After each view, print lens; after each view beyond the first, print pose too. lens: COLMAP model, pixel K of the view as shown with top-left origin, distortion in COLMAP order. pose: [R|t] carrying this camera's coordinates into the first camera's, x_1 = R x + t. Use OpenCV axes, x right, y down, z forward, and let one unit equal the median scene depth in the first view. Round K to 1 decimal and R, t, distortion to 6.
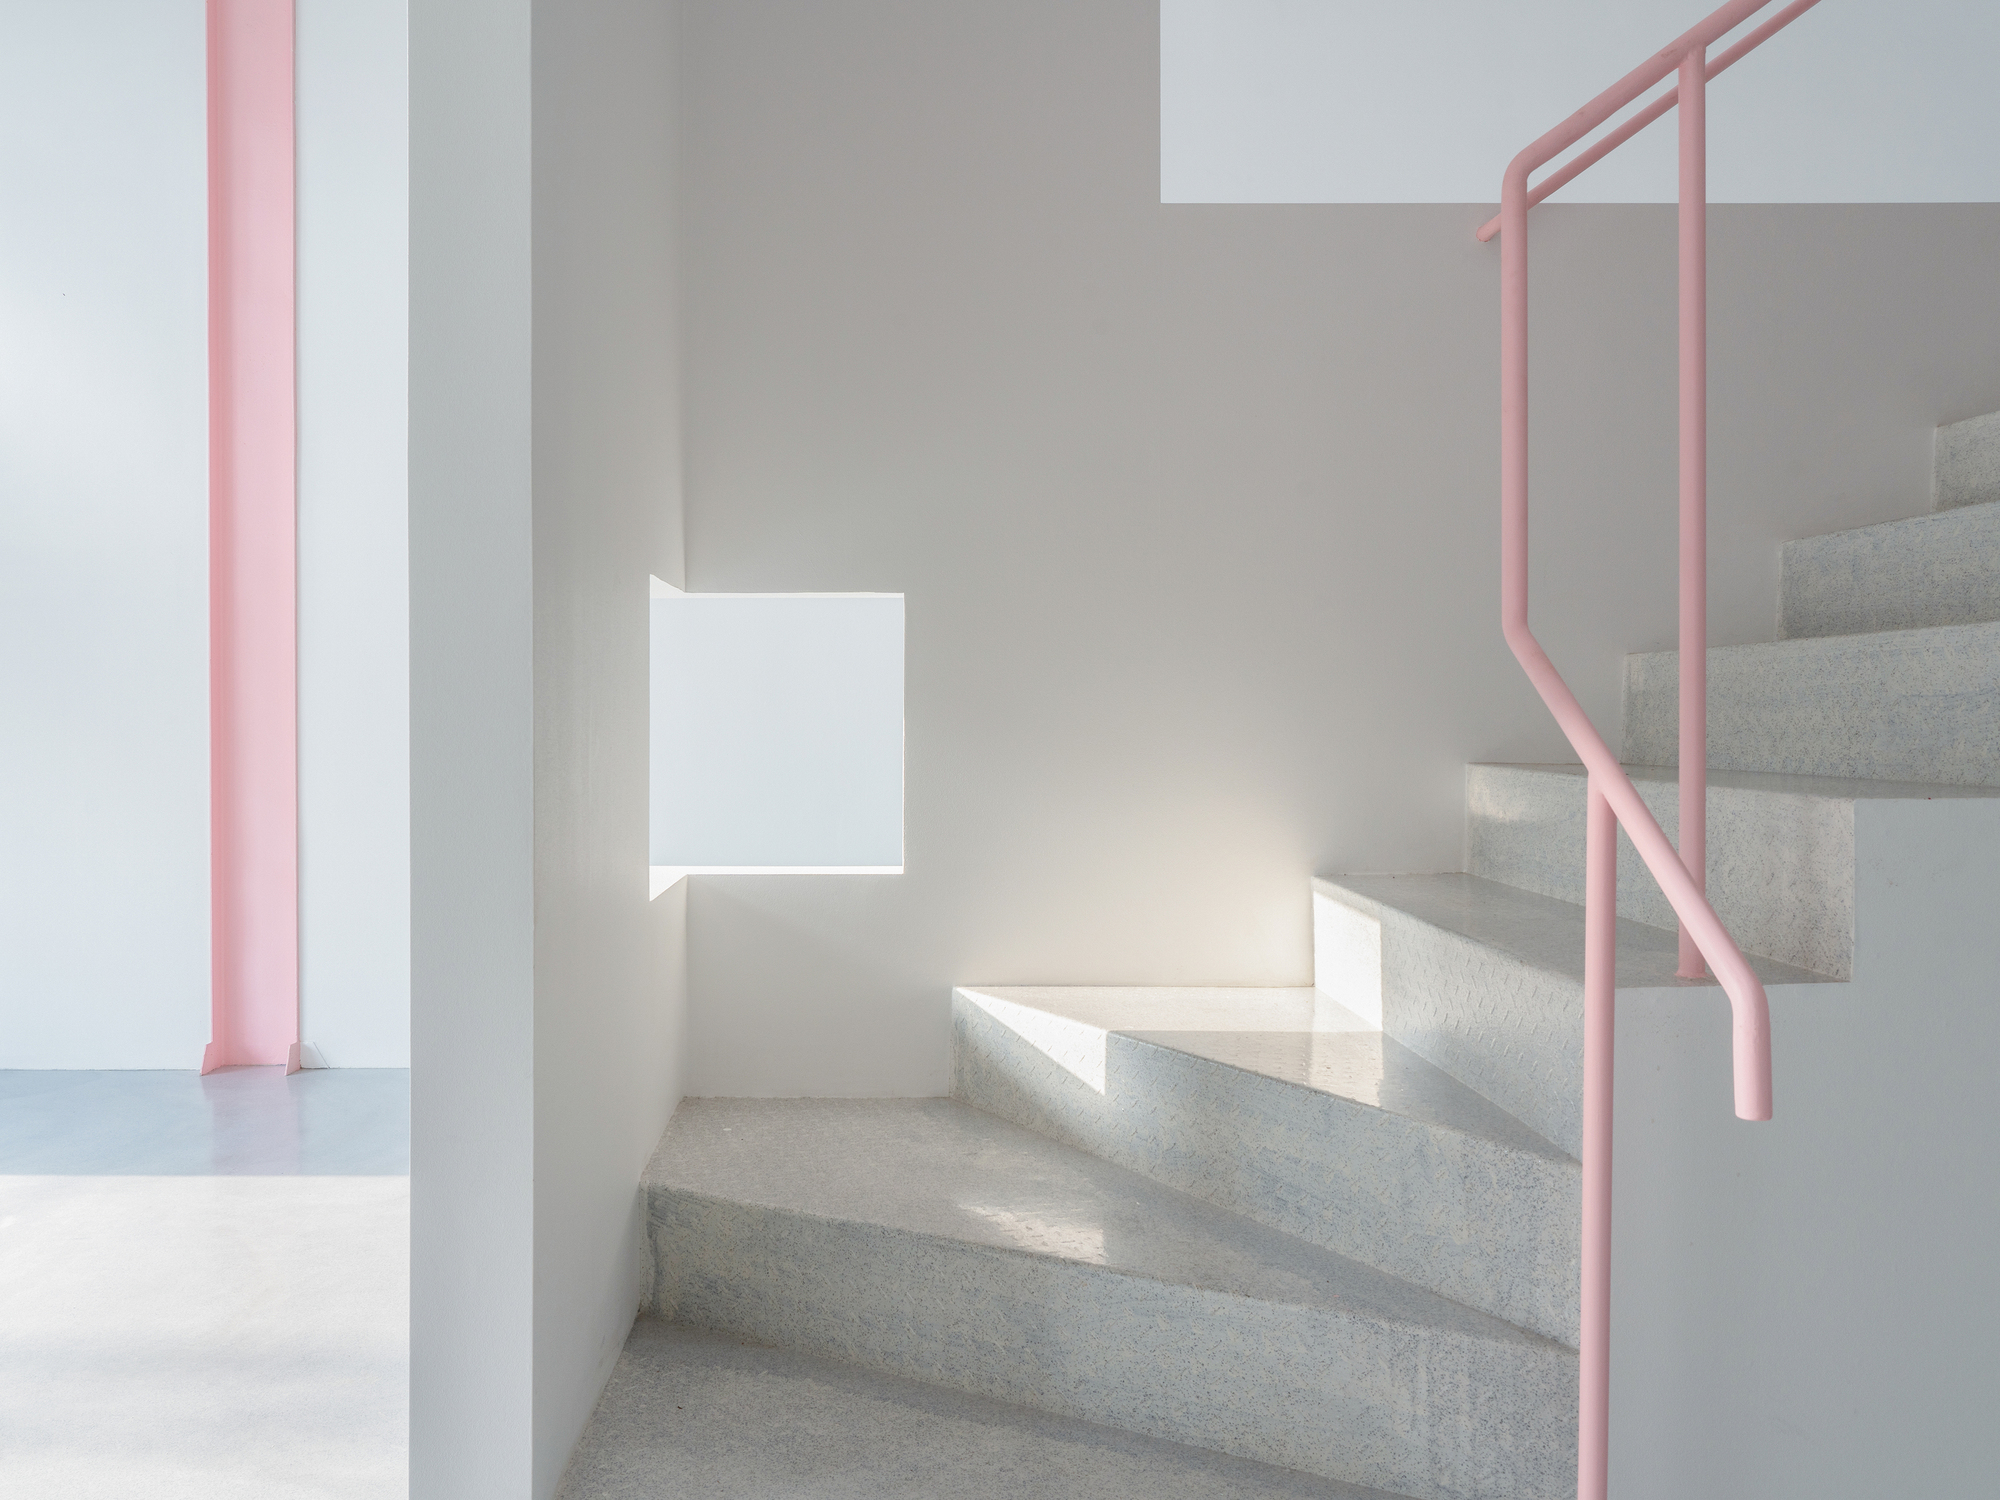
lens RADIAL K [[1565.4, 0, 917.3], [0, 1565.4, 770.5], [0, 0, 1]] dist [-0.002897, -0.003238]
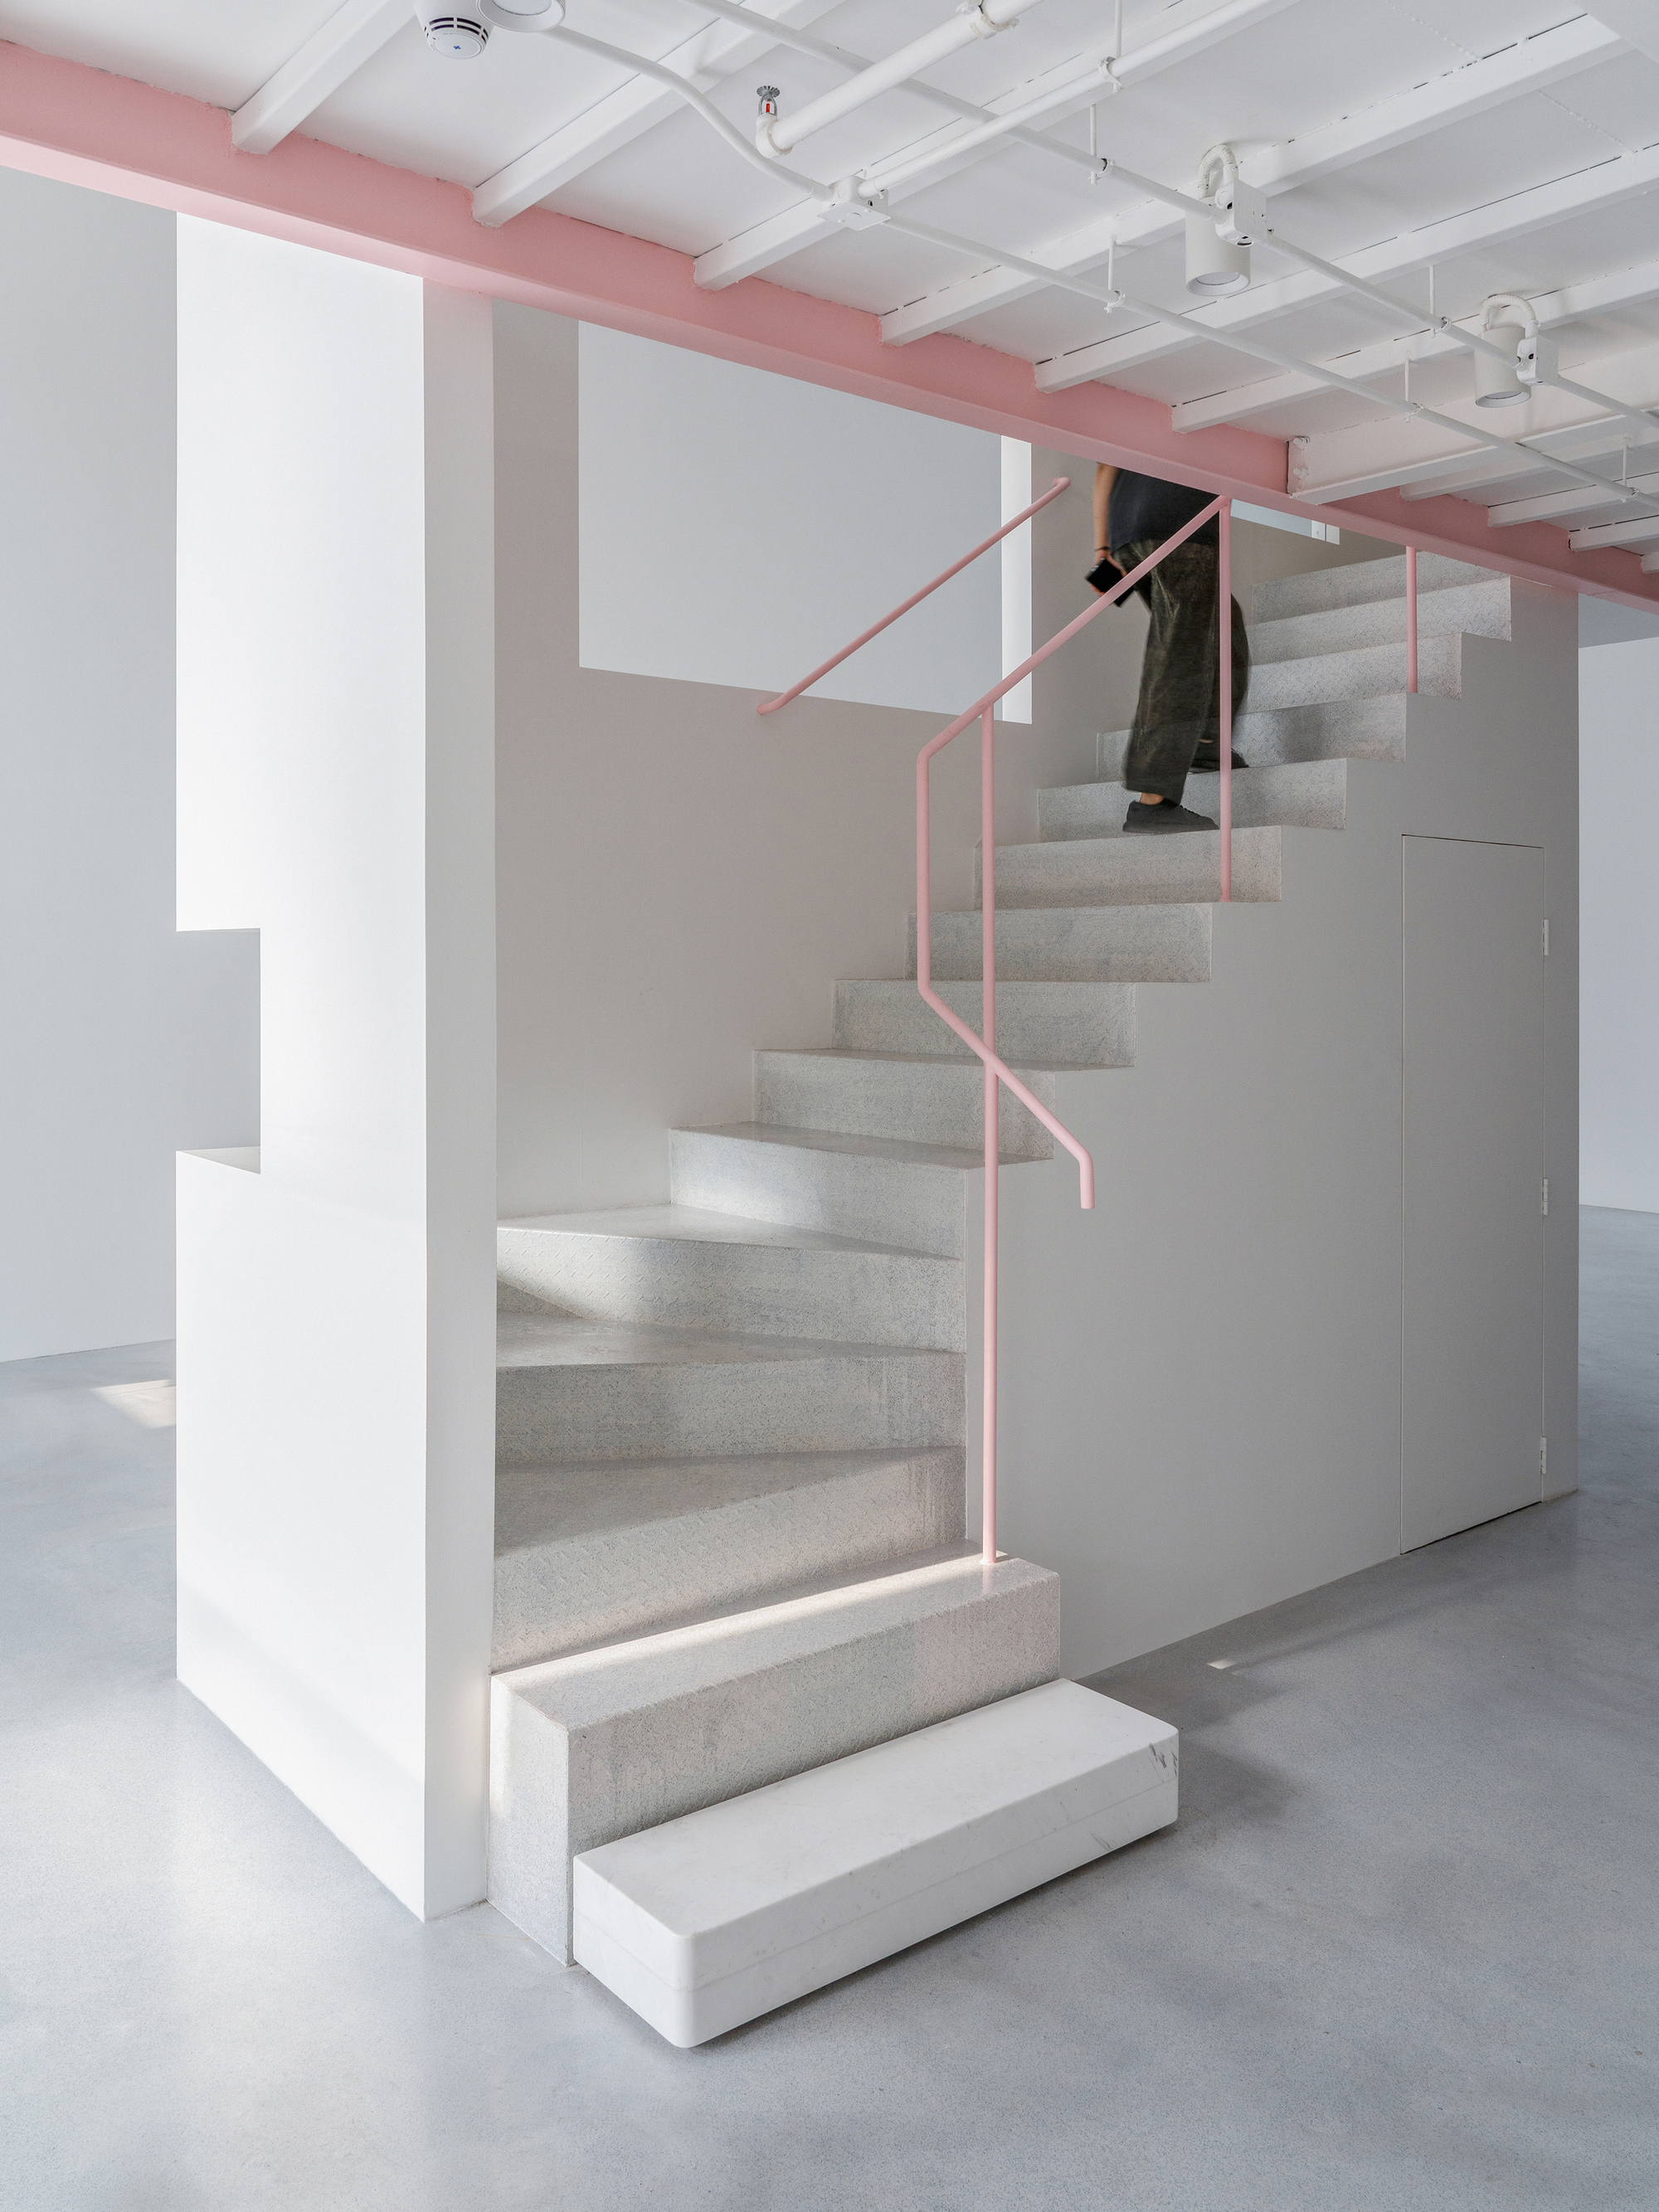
lens RADIAL K [[1769.3, 0, 831.5], [0, 1769.3, 995.4], [0, 0, 1]] dist [-0.001001, -0.002104]
pose [[0.778246, -0.003636, 0.627949, -0.920251], [0.015256, 0.999798, -0.013119, -0.046683], [-0.627774, 0.019790, 0.778144, -0.546350]]
